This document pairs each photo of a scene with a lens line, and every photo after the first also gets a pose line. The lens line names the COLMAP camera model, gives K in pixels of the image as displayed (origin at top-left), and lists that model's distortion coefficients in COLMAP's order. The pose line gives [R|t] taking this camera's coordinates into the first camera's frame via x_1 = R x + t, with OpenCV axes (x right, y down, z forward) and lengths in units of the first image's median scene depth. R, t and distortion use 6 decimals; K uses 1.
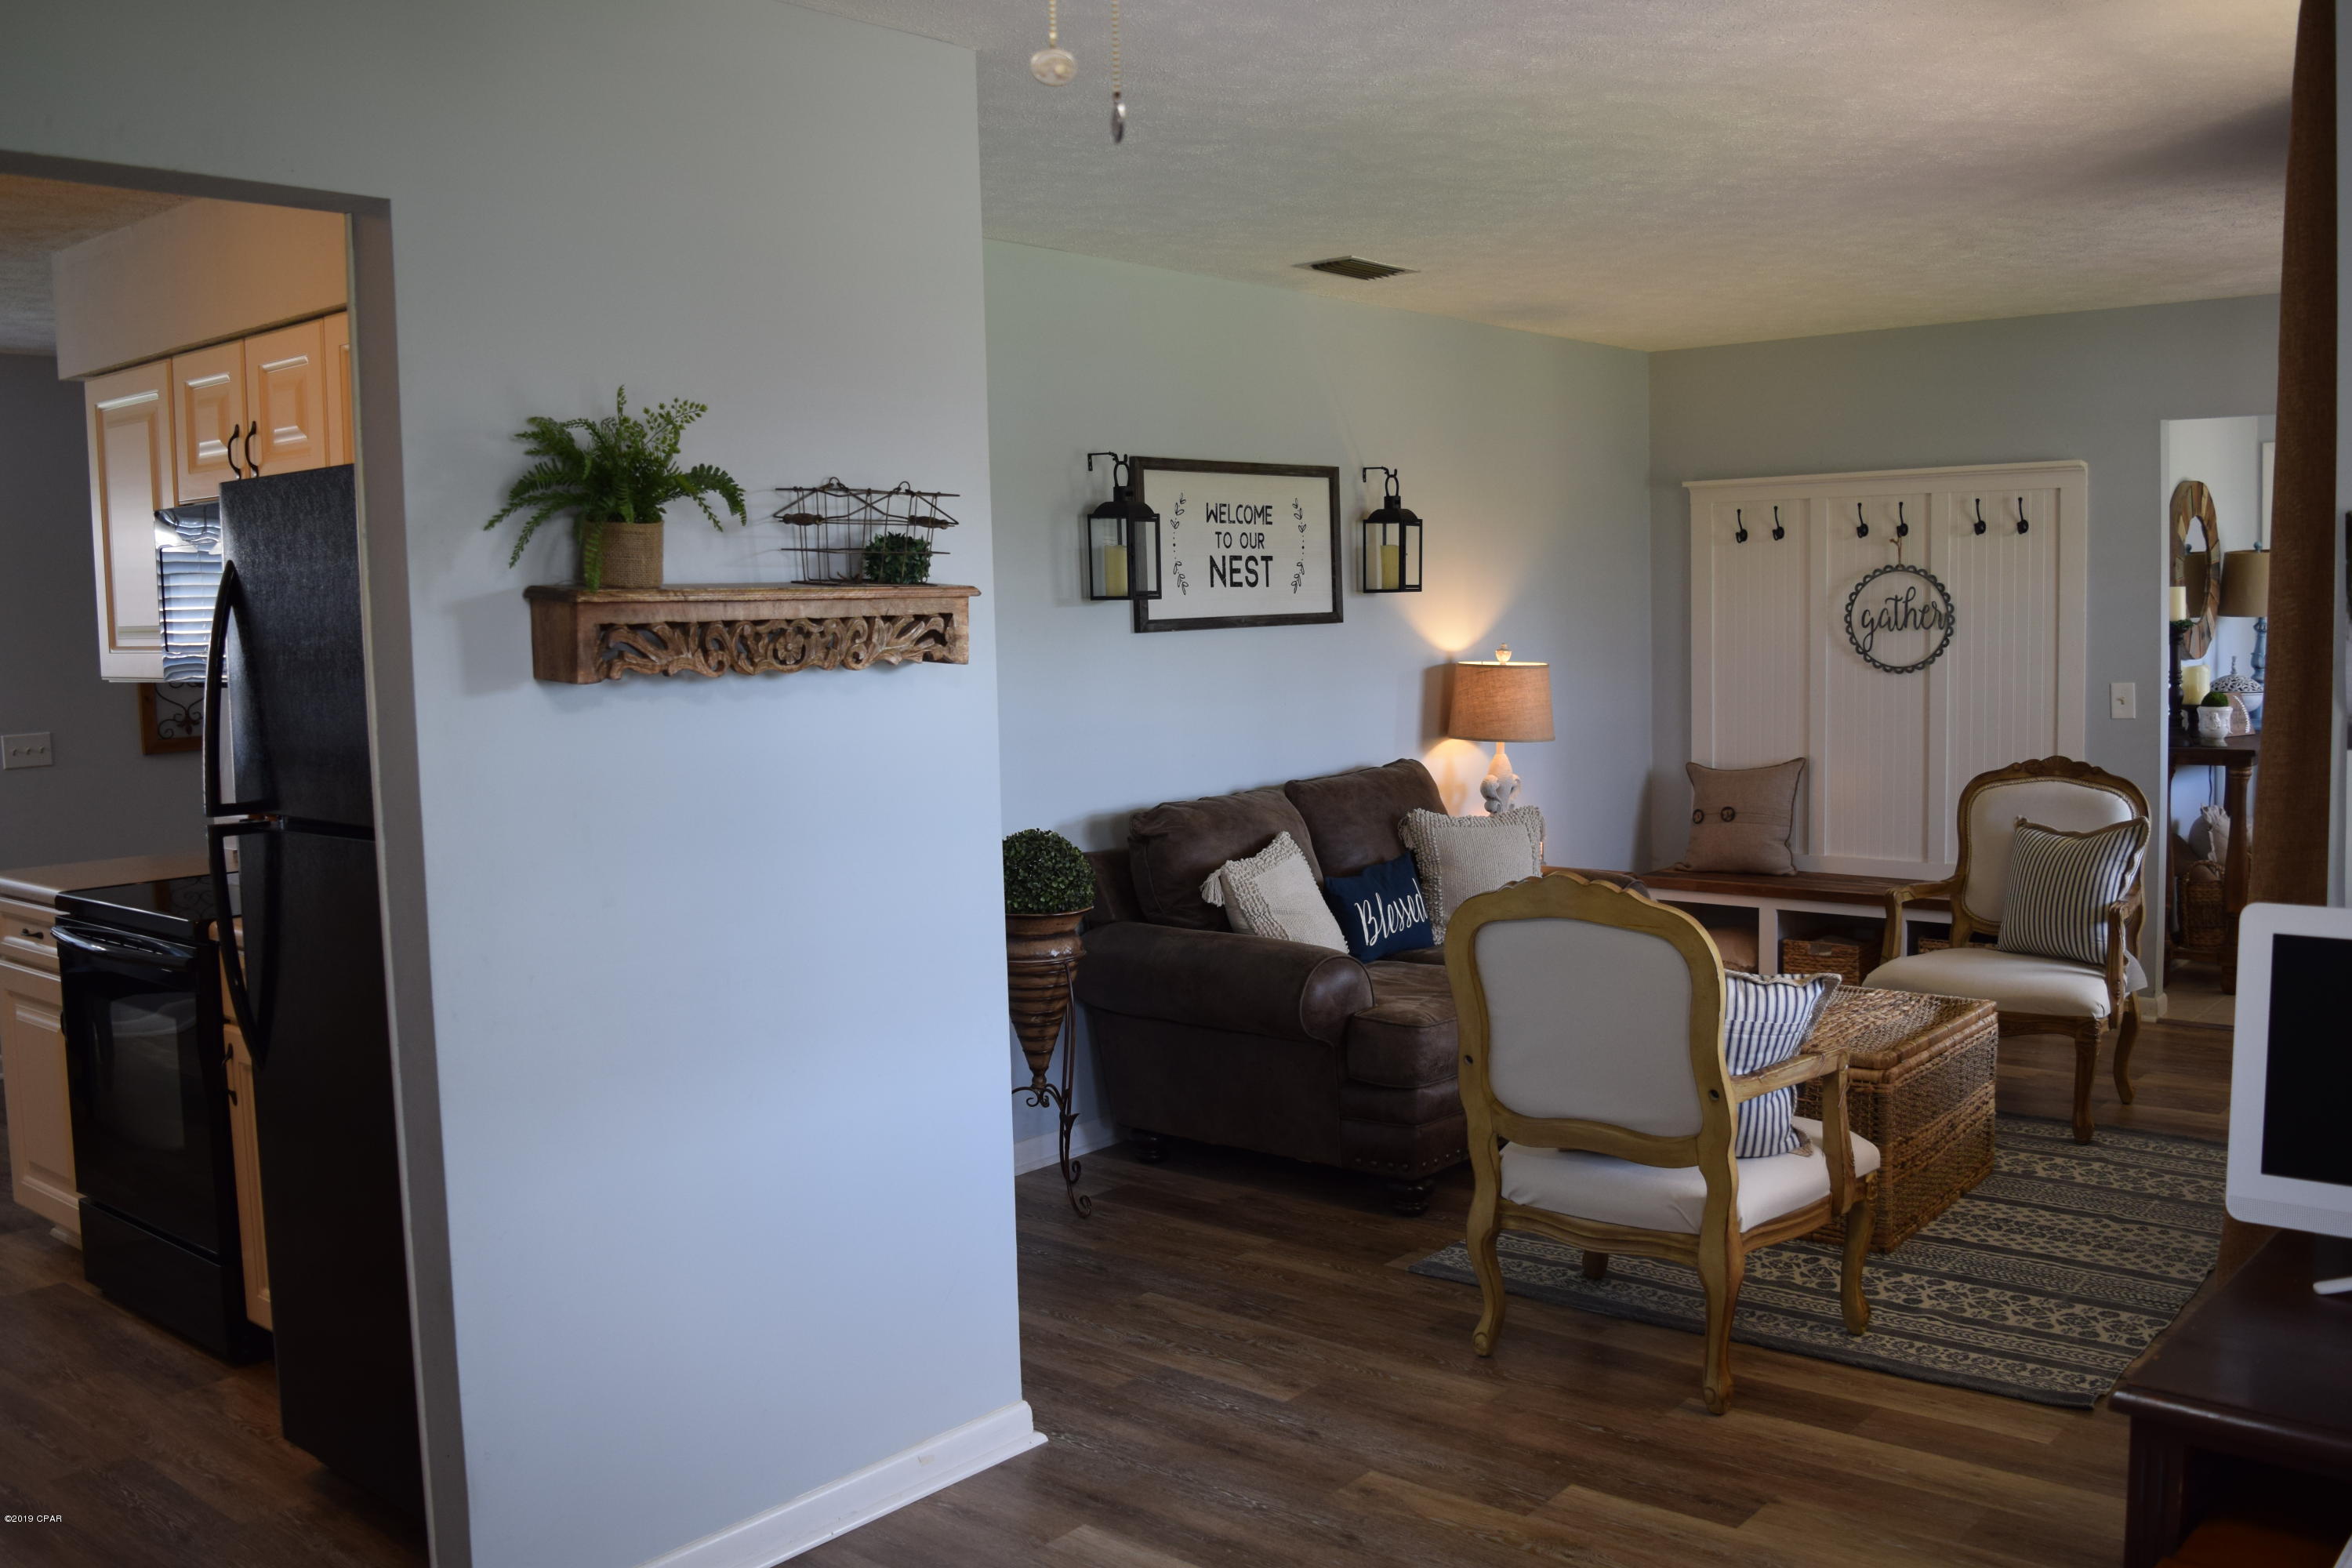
lens RADIAL K [[2041.0, 0, 1188.2], [0, 2041.0, 791.2], [0, 0, 1]] dist [-0.063920, -0.004118]
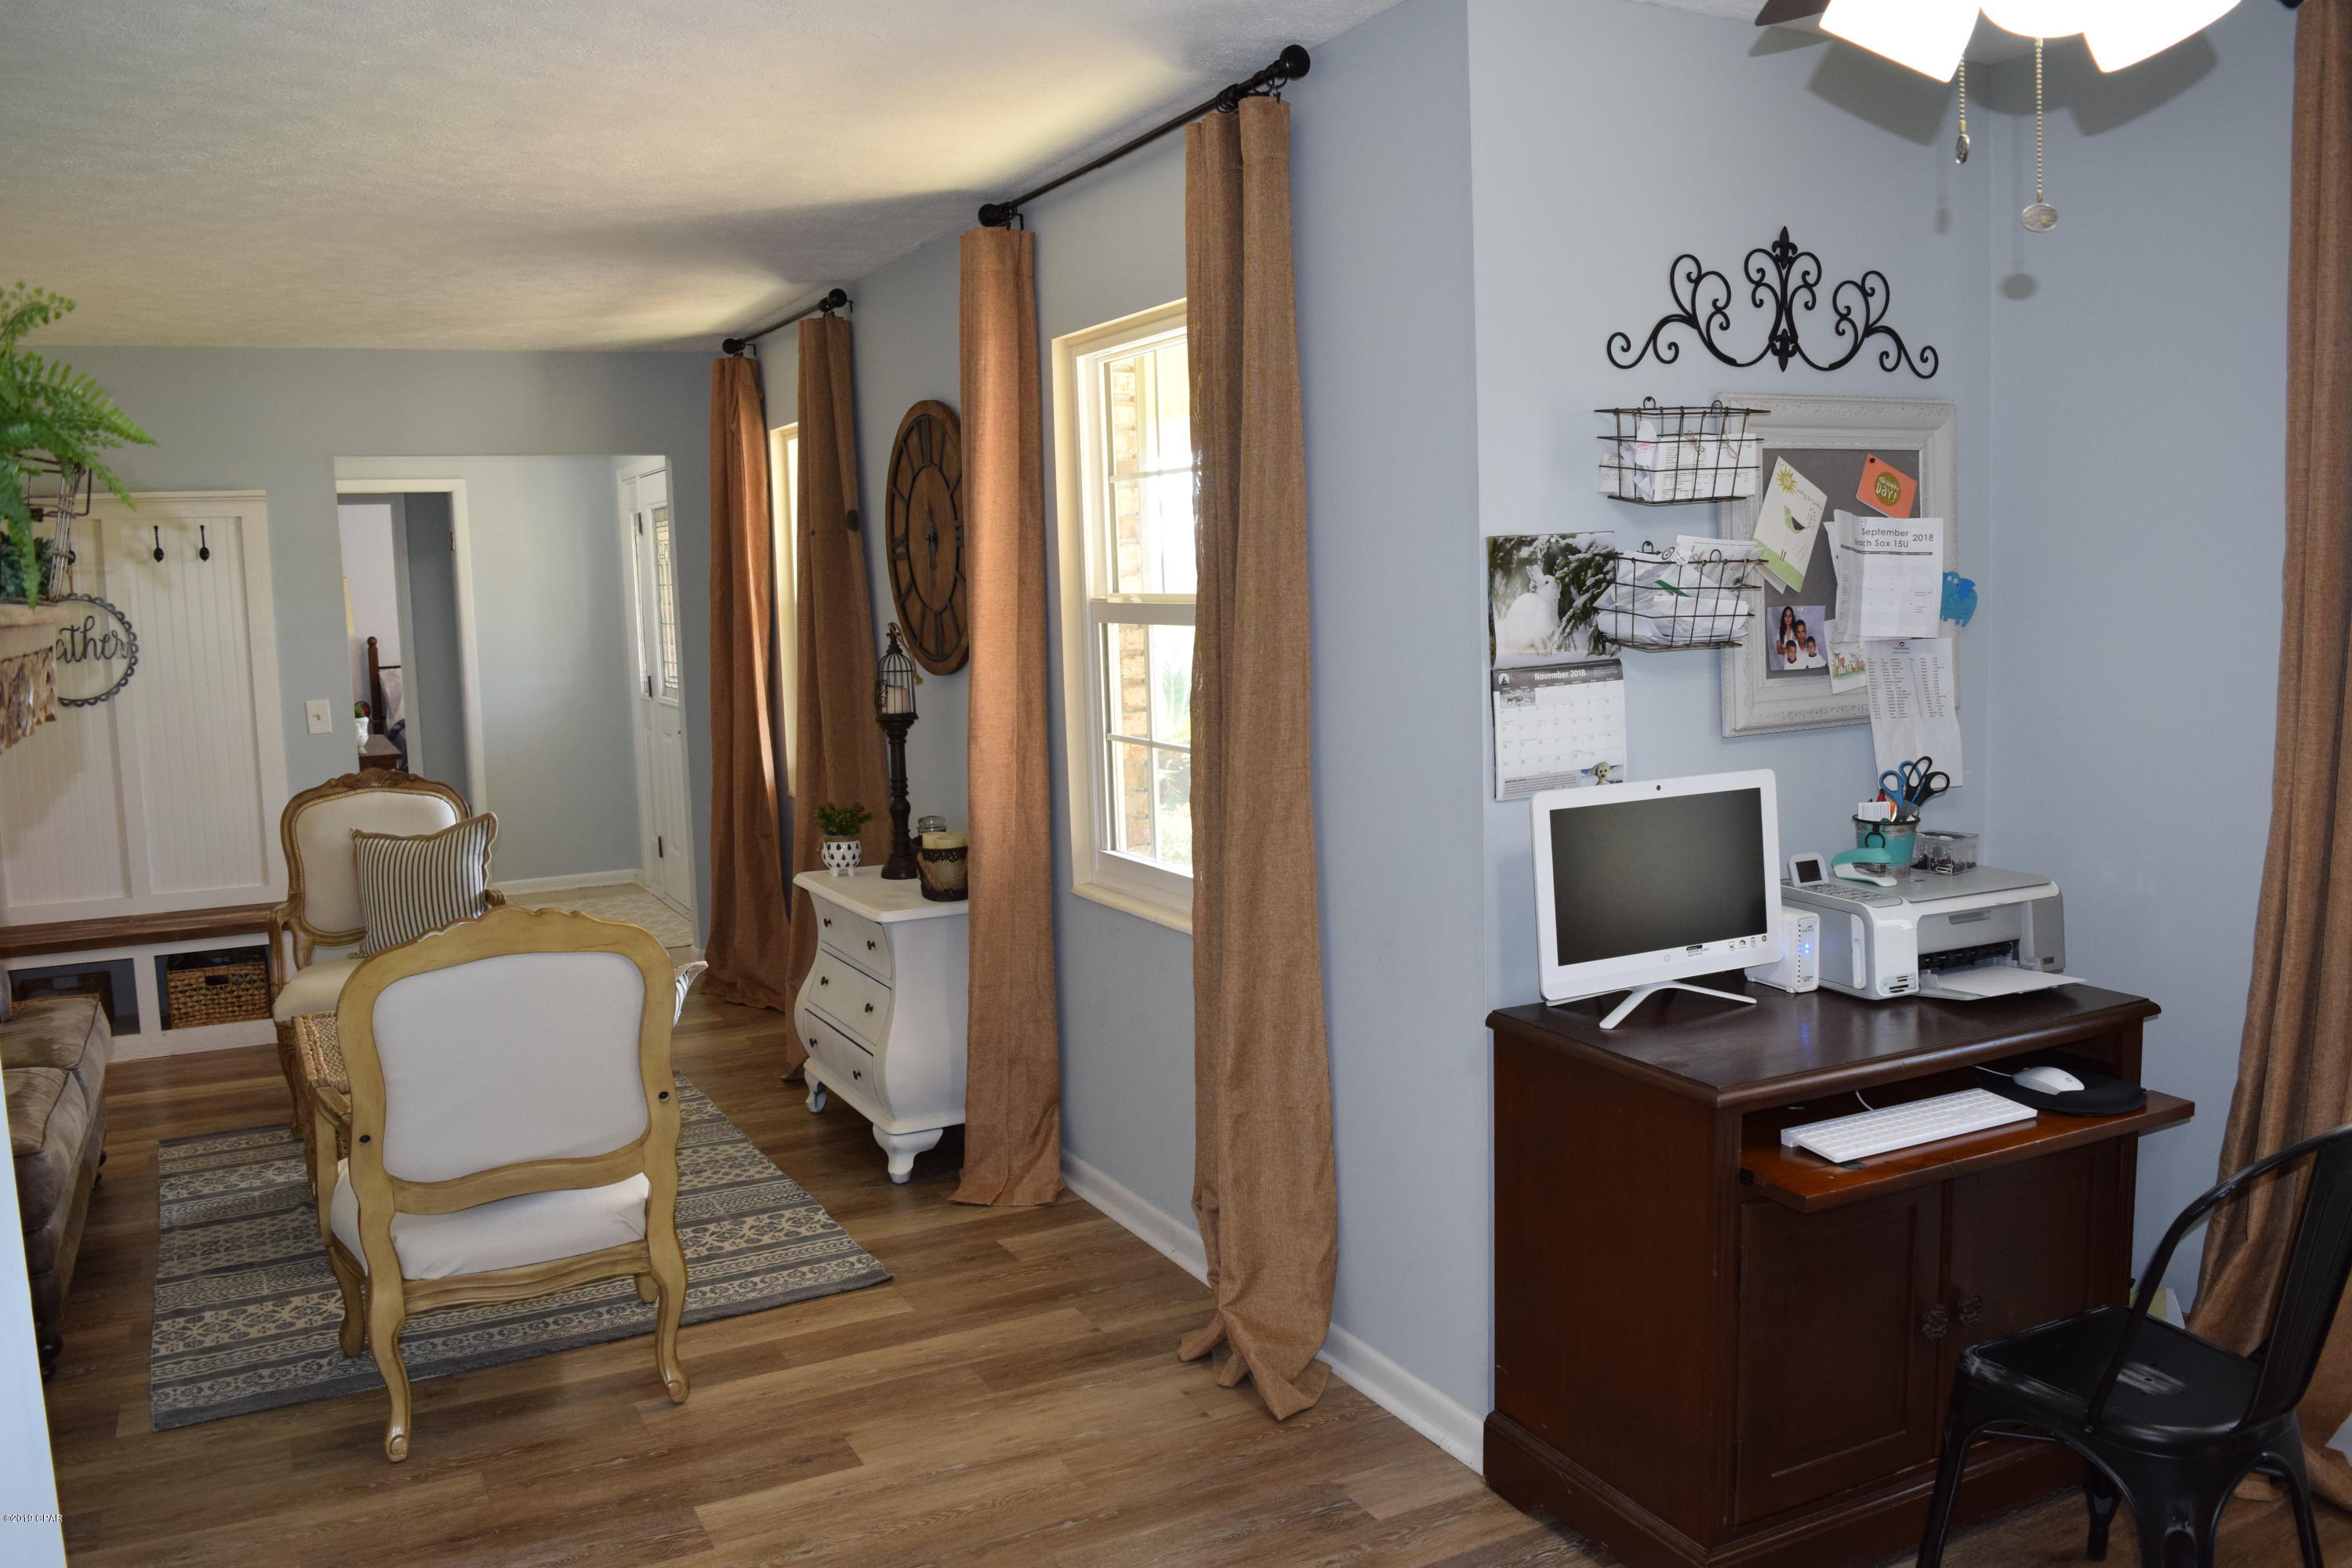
lens RADIAL K [[1856.6, 0, 1178.8], [0, 1856.6, 780.0], [0, 0, 1]] dist [-0.093654, 0.019598]
pose [[0.384681, -0.090318, 0.918620, -0.304151], [0.103741, 0.993126, 0.054201, -0.020138], [-0.917201, 0.074449, 0.391407, 0.247392]]
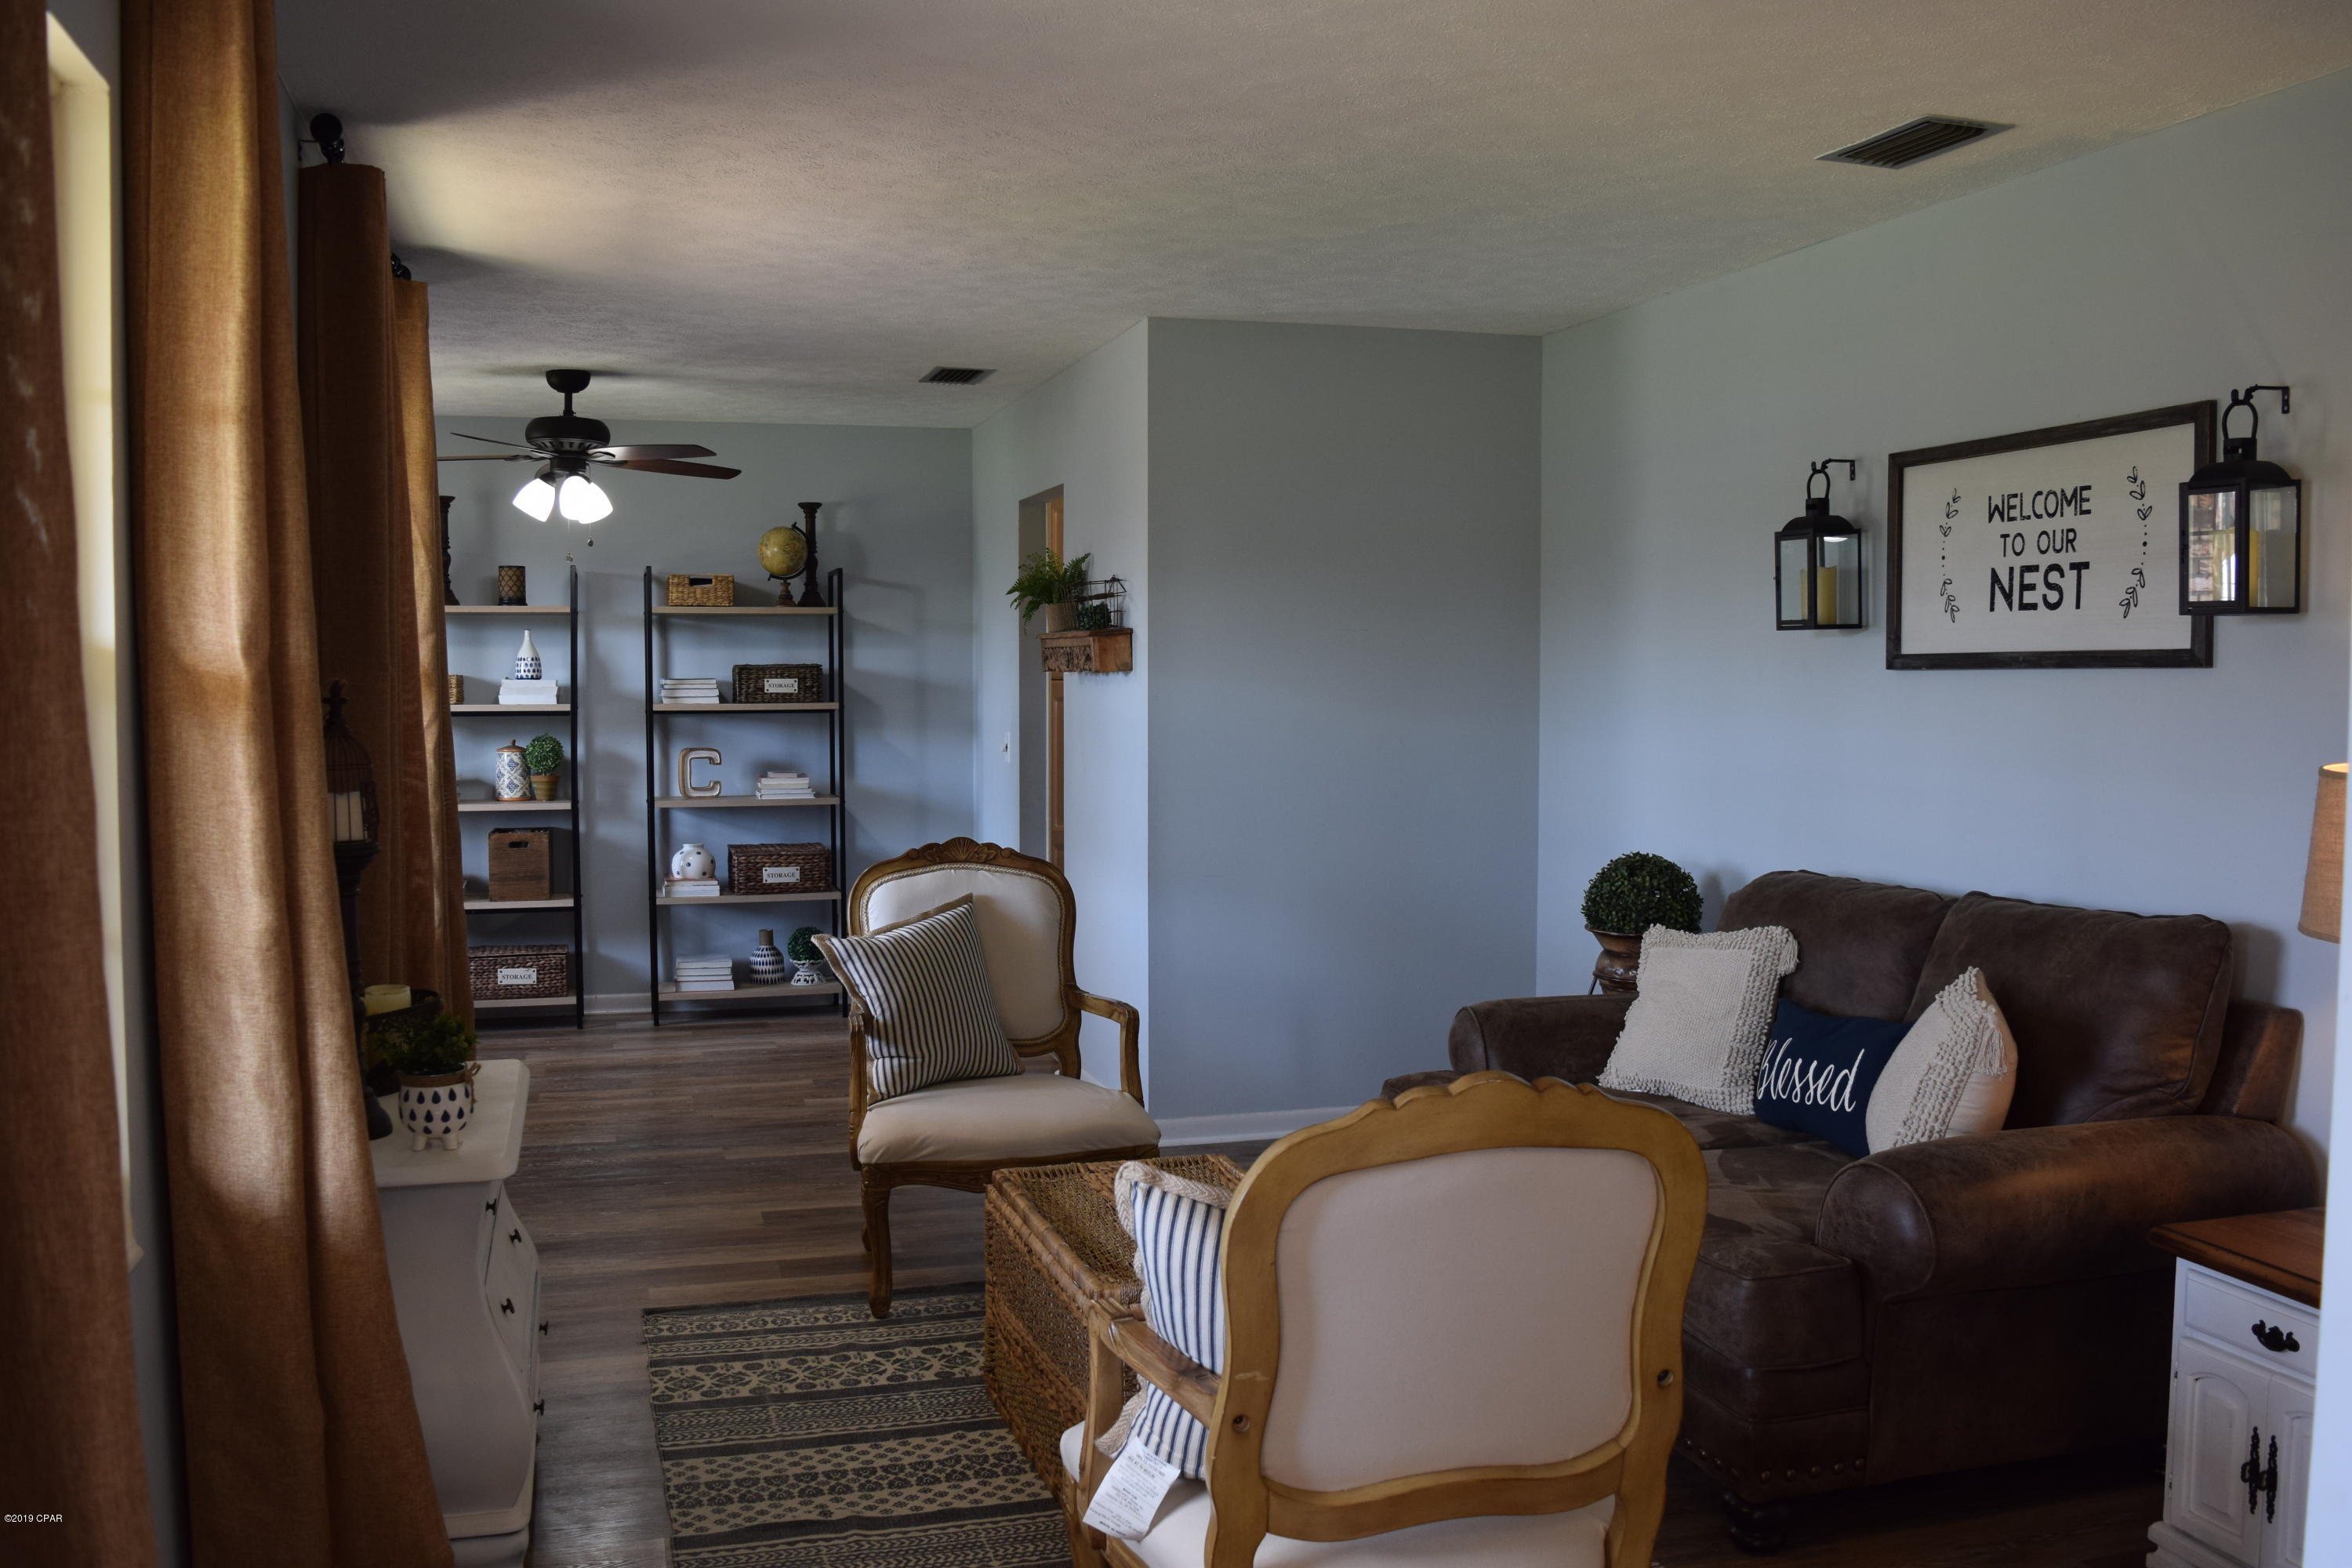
lens RADIAL K [[1987.9, 0, 1180.7], [0, 1987.9, 781.8], [0, 0, 1]] dist [-0.065334, -0.000636]
pose [[-0.549667, 0.074613, -0.832045, 0.794943], [-0.062494, 0.989540, 0.130022, -0.118590], [0.833043, 0.123467, -0.539255, 1.202110]]
